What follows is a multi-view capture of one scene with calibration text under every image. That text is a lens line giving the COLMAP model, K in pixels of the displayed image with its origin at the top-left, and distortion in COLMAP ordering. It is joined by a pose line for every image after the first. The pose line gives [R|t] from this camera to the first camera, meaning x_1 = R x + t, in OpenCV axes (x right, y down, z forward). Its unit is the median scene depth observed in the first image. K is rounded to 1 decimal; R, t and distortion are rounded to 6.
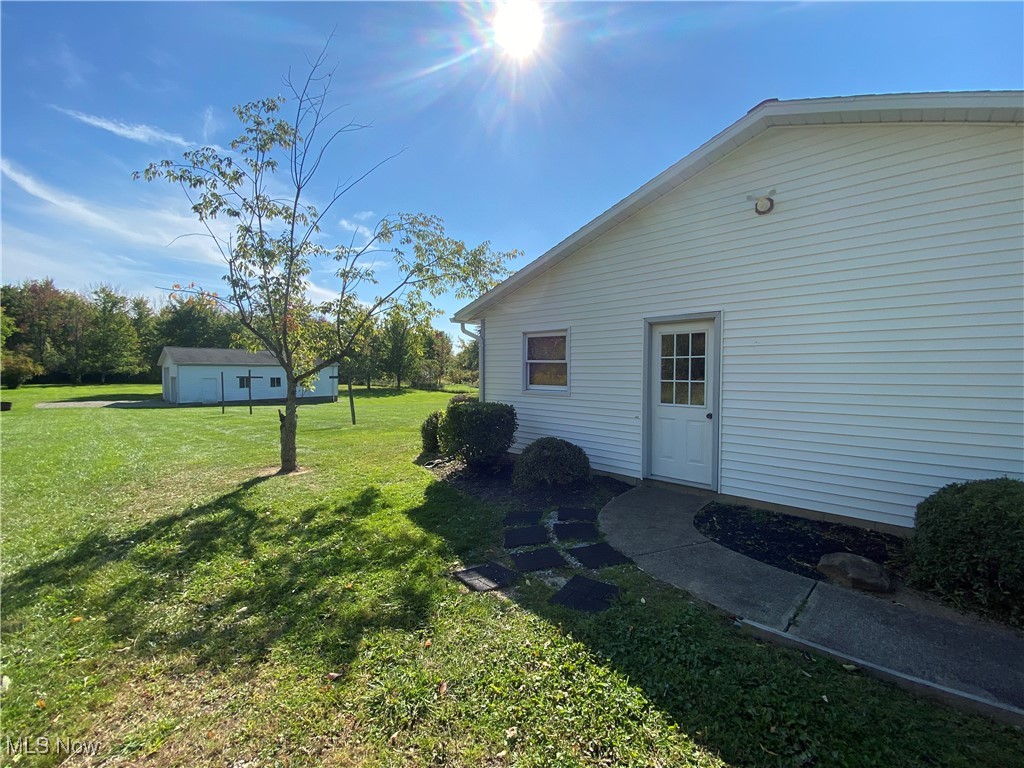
lens RADIAL K [[417.1, 0, 512.0], [0, 417.1, 384.0], [0, 0, 1]] dist [-0.000723, -0.000142]
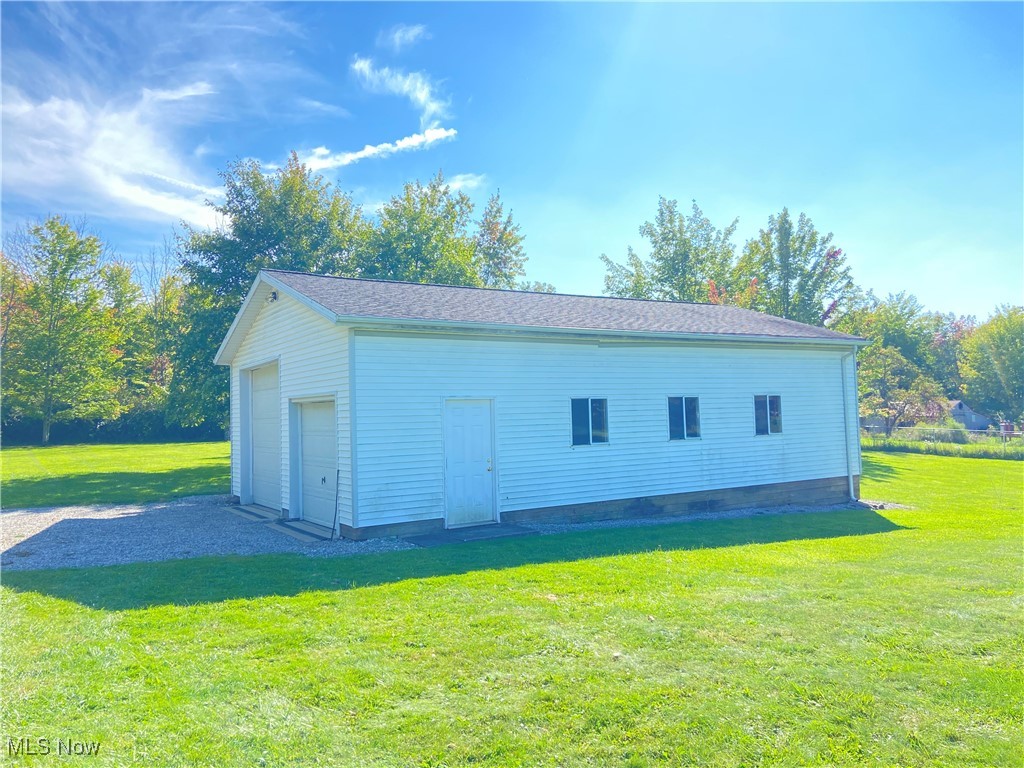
lens RADIAL K [[772.7, 0, 512.0], [0, 772.7, 384.0], [0, 0, 1]] dist [0.001484, 0.001328]
pose [[0.970868, -0.035819, -0.236923, -0.352503], [0.018490, 0.997015, -0.074961, 0.003835], [0.238901, 0.068397, 0.968632, 0.368035]]
